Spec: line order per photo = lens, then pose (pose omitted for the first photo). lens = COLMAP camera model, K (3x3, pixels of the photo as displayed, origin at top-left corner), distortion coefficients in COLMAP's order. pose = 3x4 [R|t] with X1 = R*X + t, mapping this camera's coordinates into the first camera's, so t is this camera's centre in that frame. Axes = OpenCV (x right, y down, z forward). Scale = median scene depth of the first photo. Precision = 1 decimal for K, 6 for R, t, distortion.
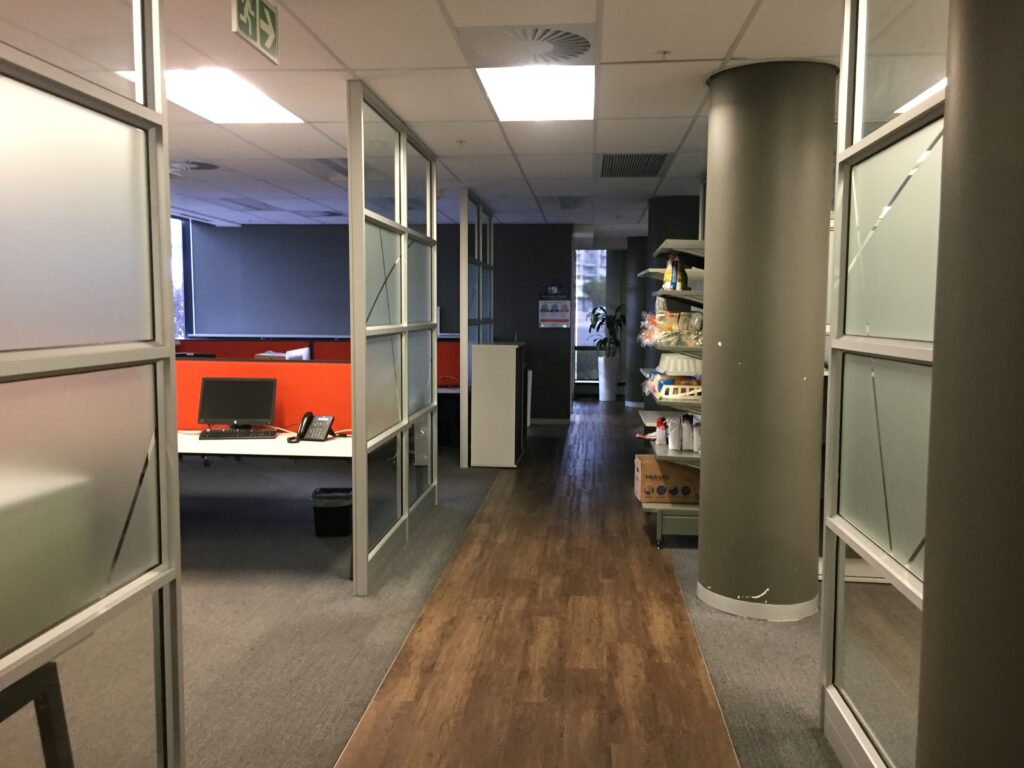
lens RADIAL K [[871.3, 0, 512.0], [0, 871.3, 384.5], [0, 0, 1]] dist [0.014688, 0.002647]
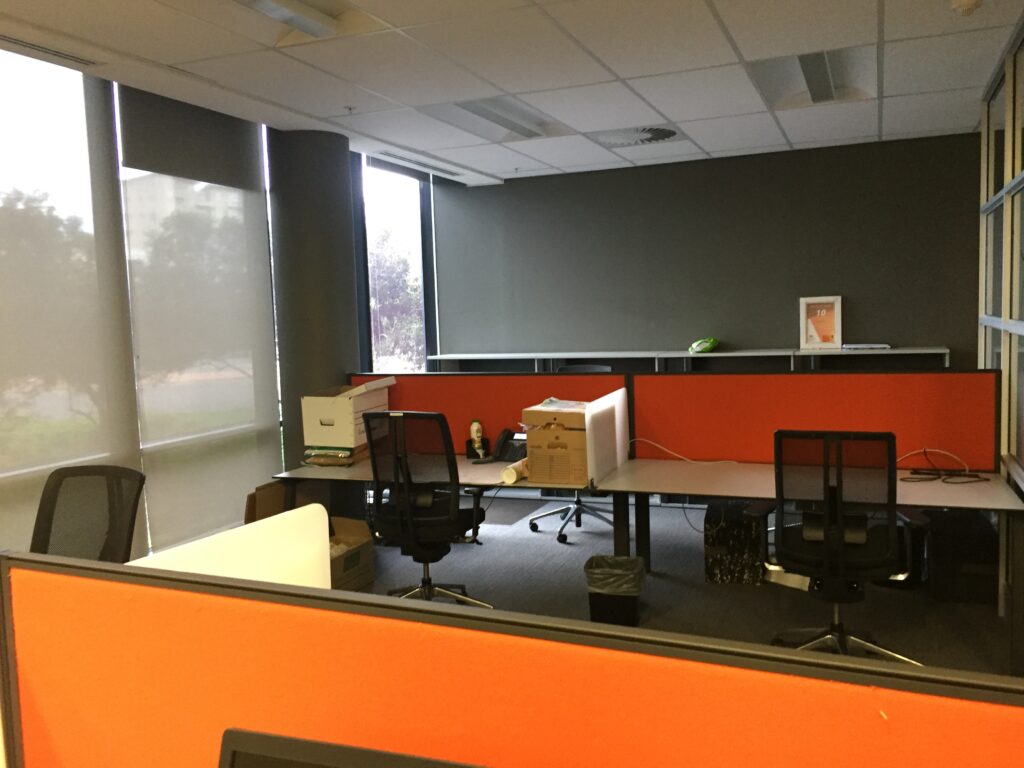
lens RADIAL K [[871.3, 0, 512.3], [0, 871.3, 385.4], [0, 0, 1]] dist [0.014688, 0.002647]
pose [[0.951562, -0.003909, -0.307431, -0.068048], [0.001657, 0.999970, -0.007588, -0.018628], [0.307452, 0.006711, 0.951540, 0.243989]]
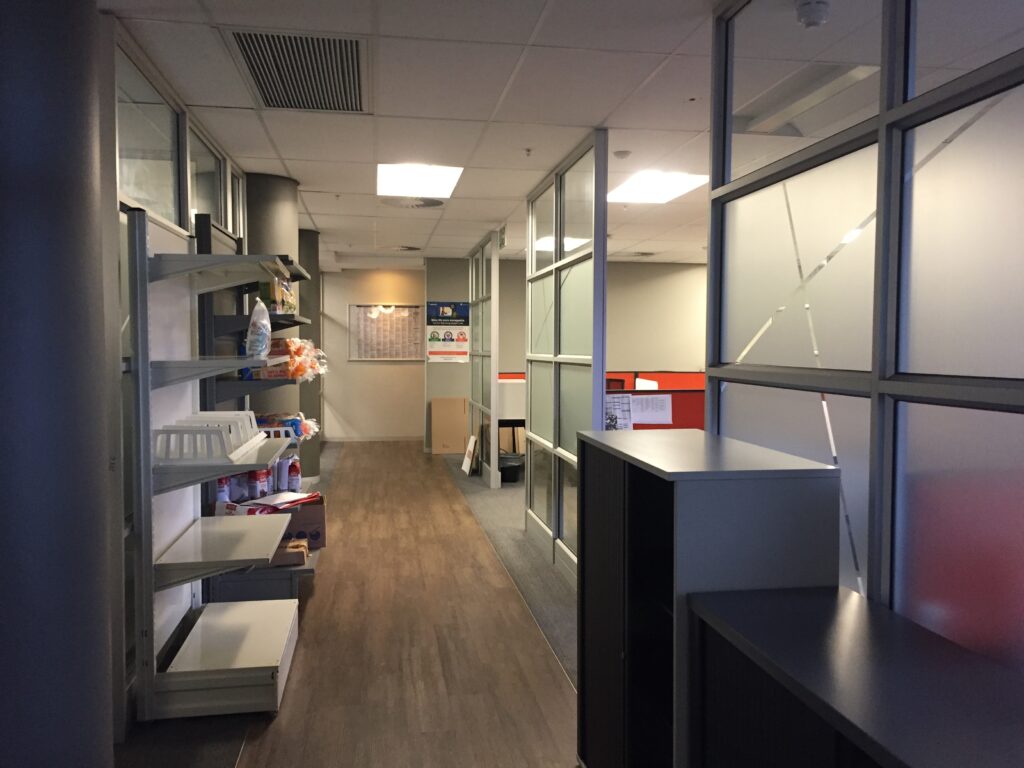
lens RADIAL K [[871.3, 0, 510.2], [0, 871.3, 384.3], [0, 0, 1]] dist [0.014688, 0.002647]
pose [[-0.971473, 0.004155, -0.237114, 0.183536], [-0.027968, 0.990862, 0.131950, -0.173219], [0.235495, 0.134817, -0.962479, 2.041607]]
